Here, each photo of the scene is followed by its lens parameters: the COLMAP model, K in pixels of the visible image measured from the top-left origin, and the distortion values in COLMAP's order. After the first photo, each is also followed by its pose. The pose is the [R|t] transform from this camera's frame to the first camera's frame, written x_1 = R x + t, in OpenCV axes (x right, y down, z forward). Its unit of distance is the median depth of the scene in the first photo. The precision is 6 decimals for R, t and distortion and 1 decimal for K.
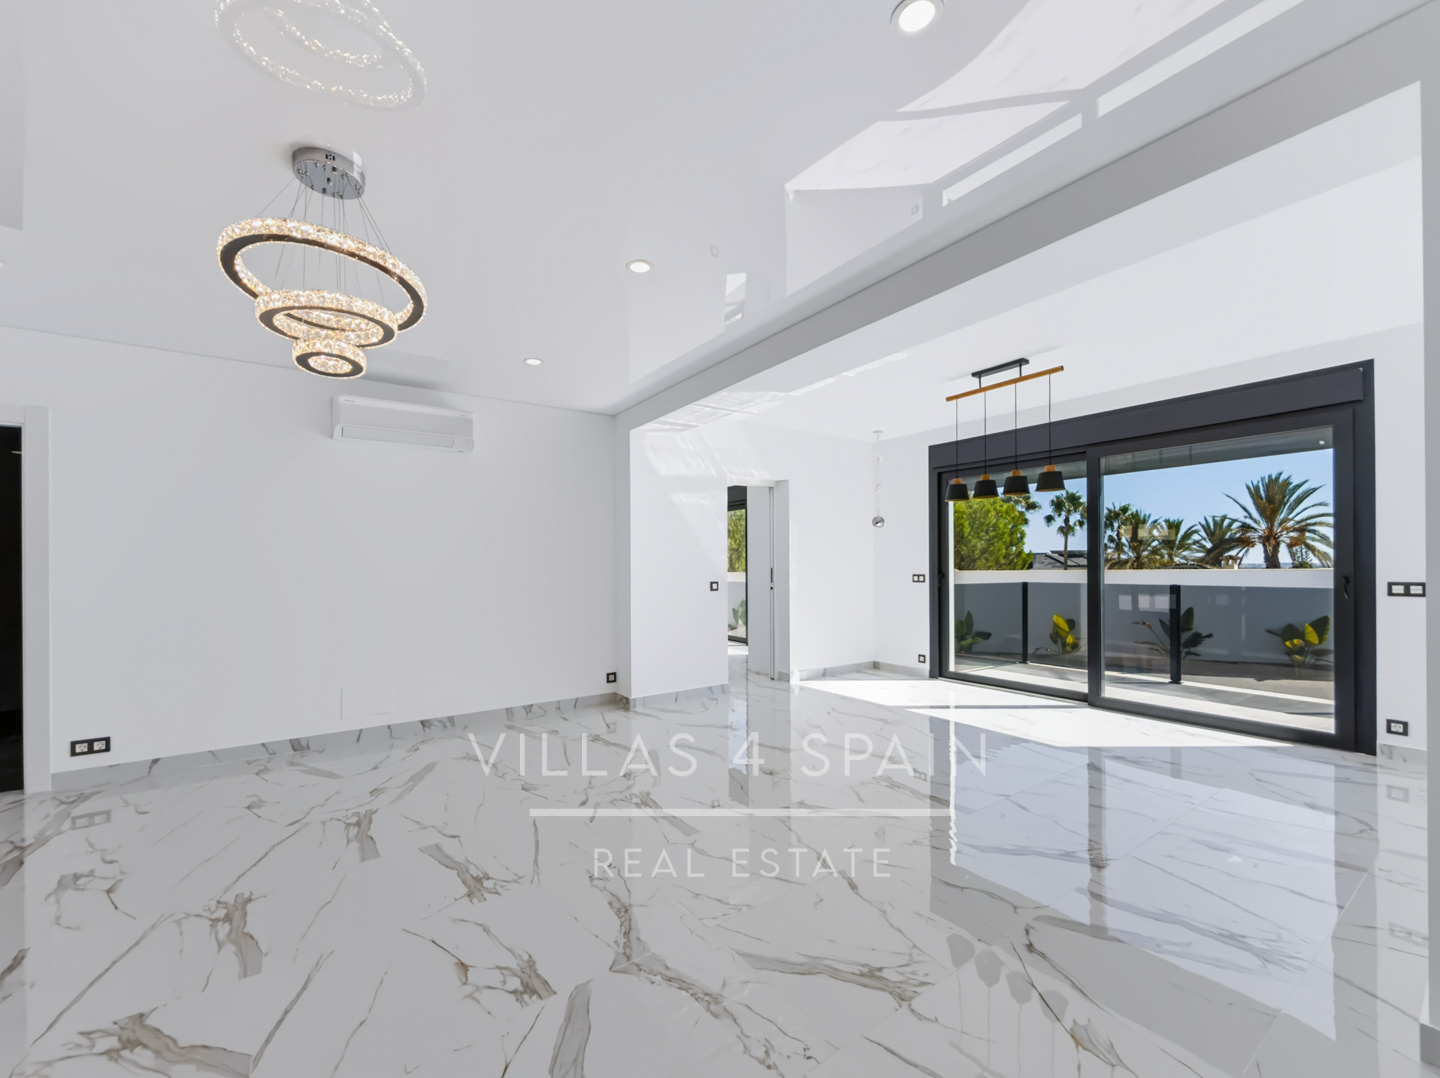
lens RADIAL K [[597.7, 0, 725.7], [0, 597.7, 561.9], [0, 0, 1]] dist [0.001181, -0.000270]
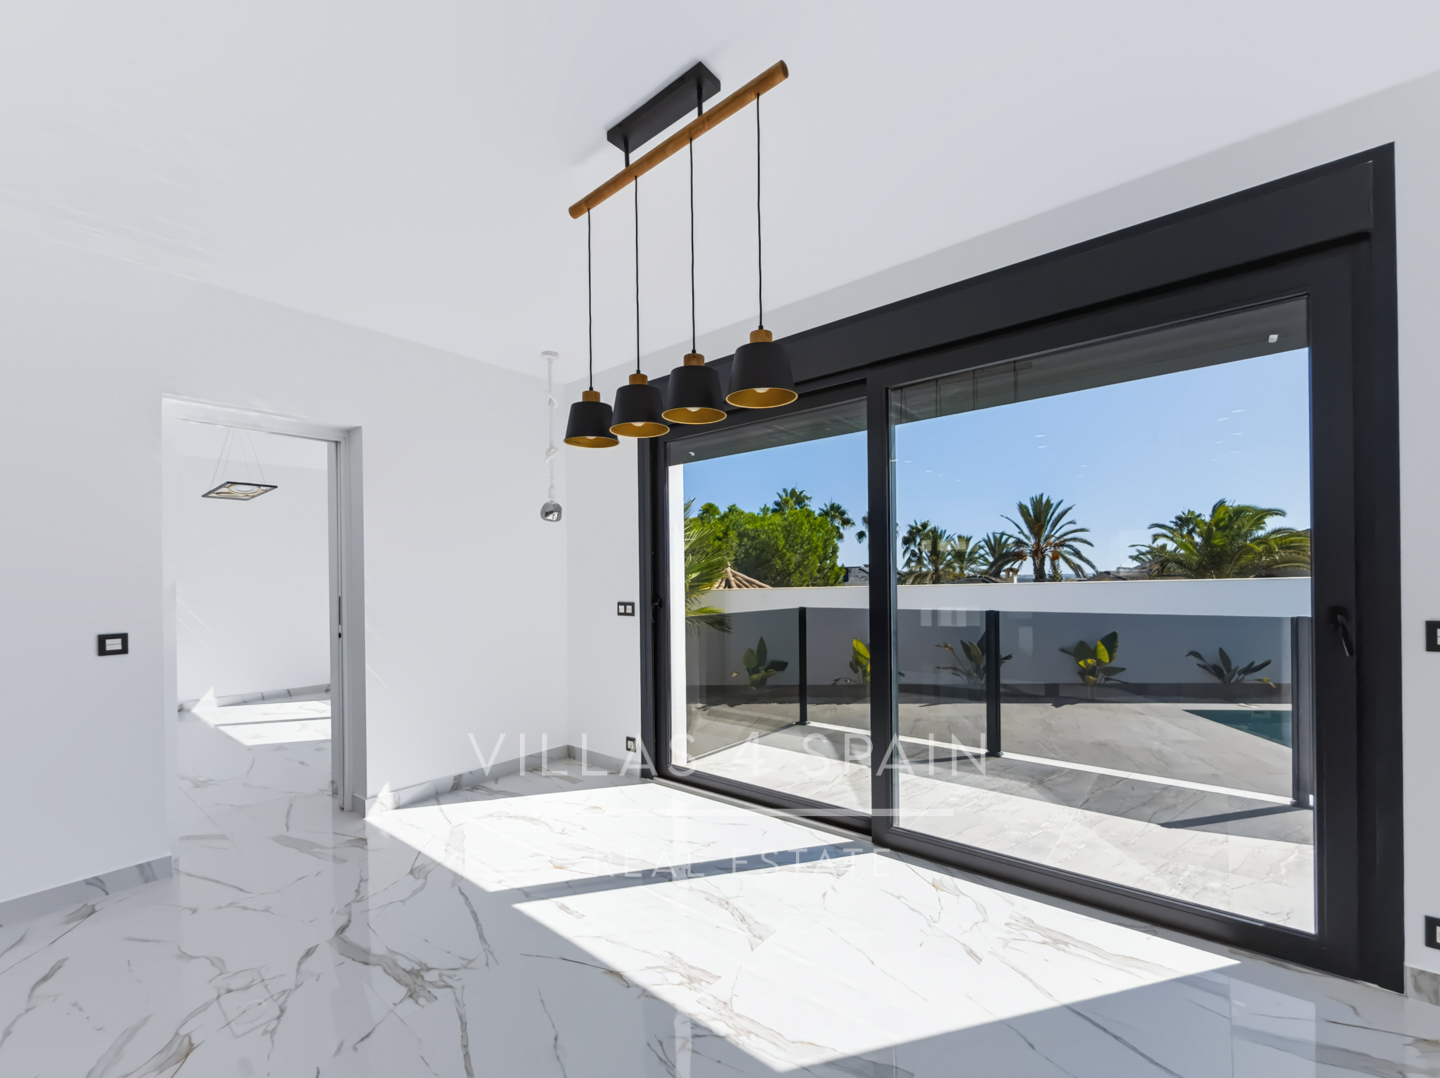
lens RADIAL K [[597.7, 0, 728.7], [0, 597.7, 571.3], [0, 0, 1]] dist [0.001181, -0.000270]
pose [[0.963395, -0.006791, 0.268000, 0.268574], [0.009197, 0.999928, -0.007723, -0.004542], [-0.267928, 0.009905, 0.963388, 0.406478]]
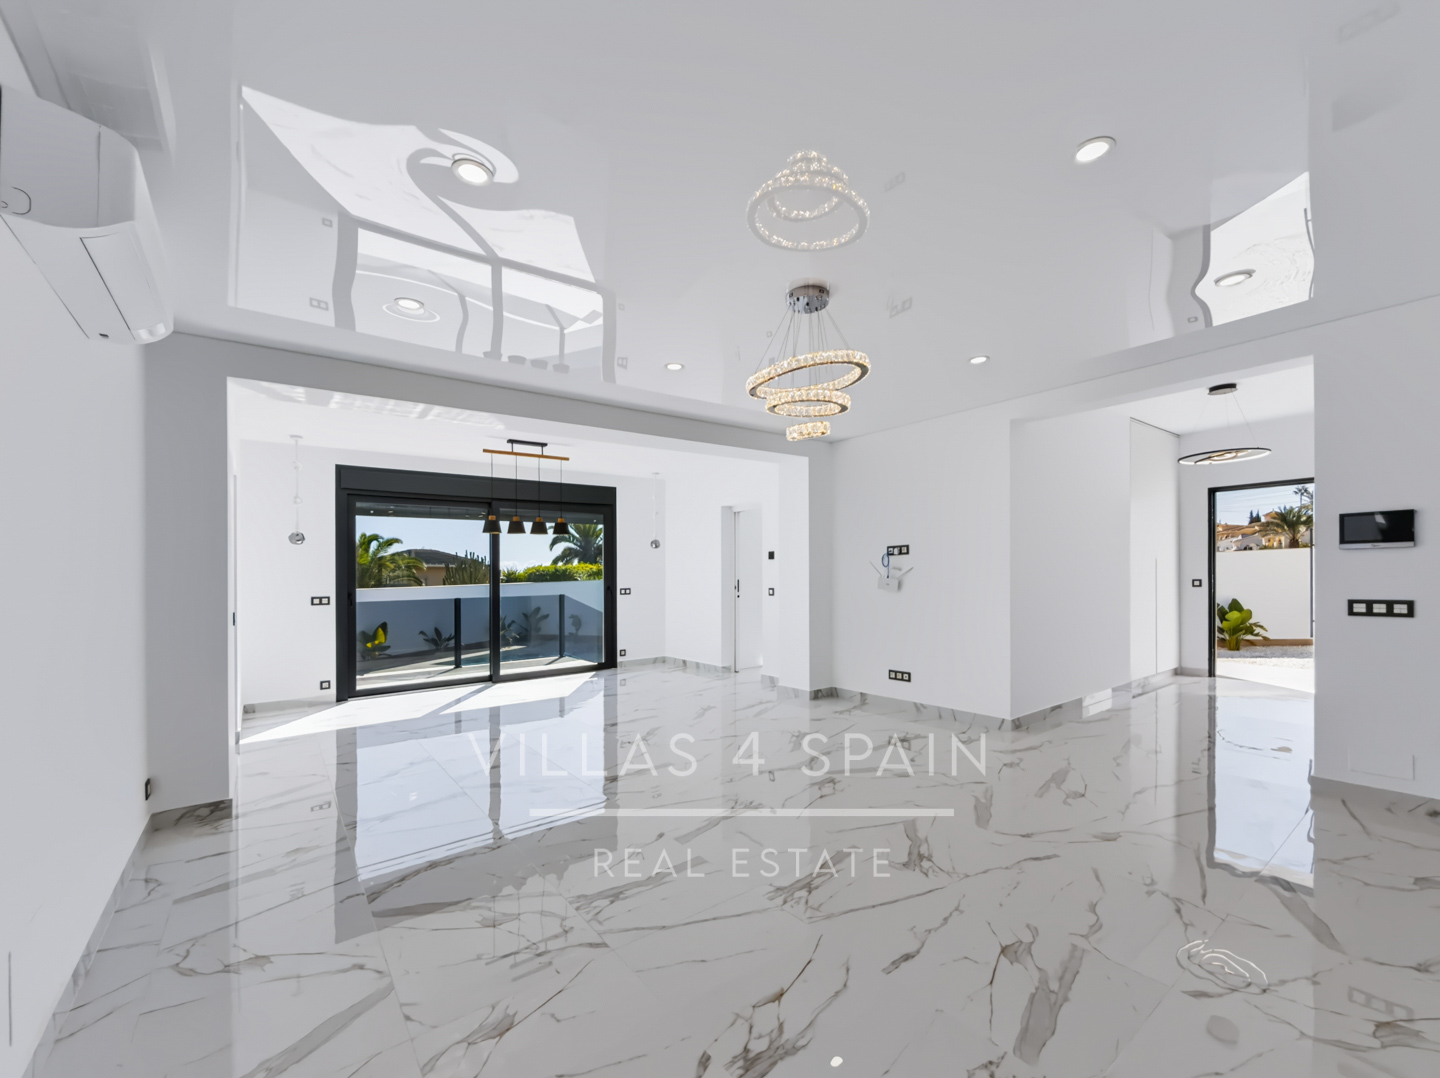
lens RADIAL K [[597.7, 0, 727.2], [0, 597.7, 577.1], [0, 0, 1]] dist [0.001181, -0.000270]
pose [[-0.039346, 0.002883, 0.999221, -0.664814], [0.014753, 0.999889, -0.002304, 0.001553], [-0.999117, 0.014651, -0.039385, 0.400652]]
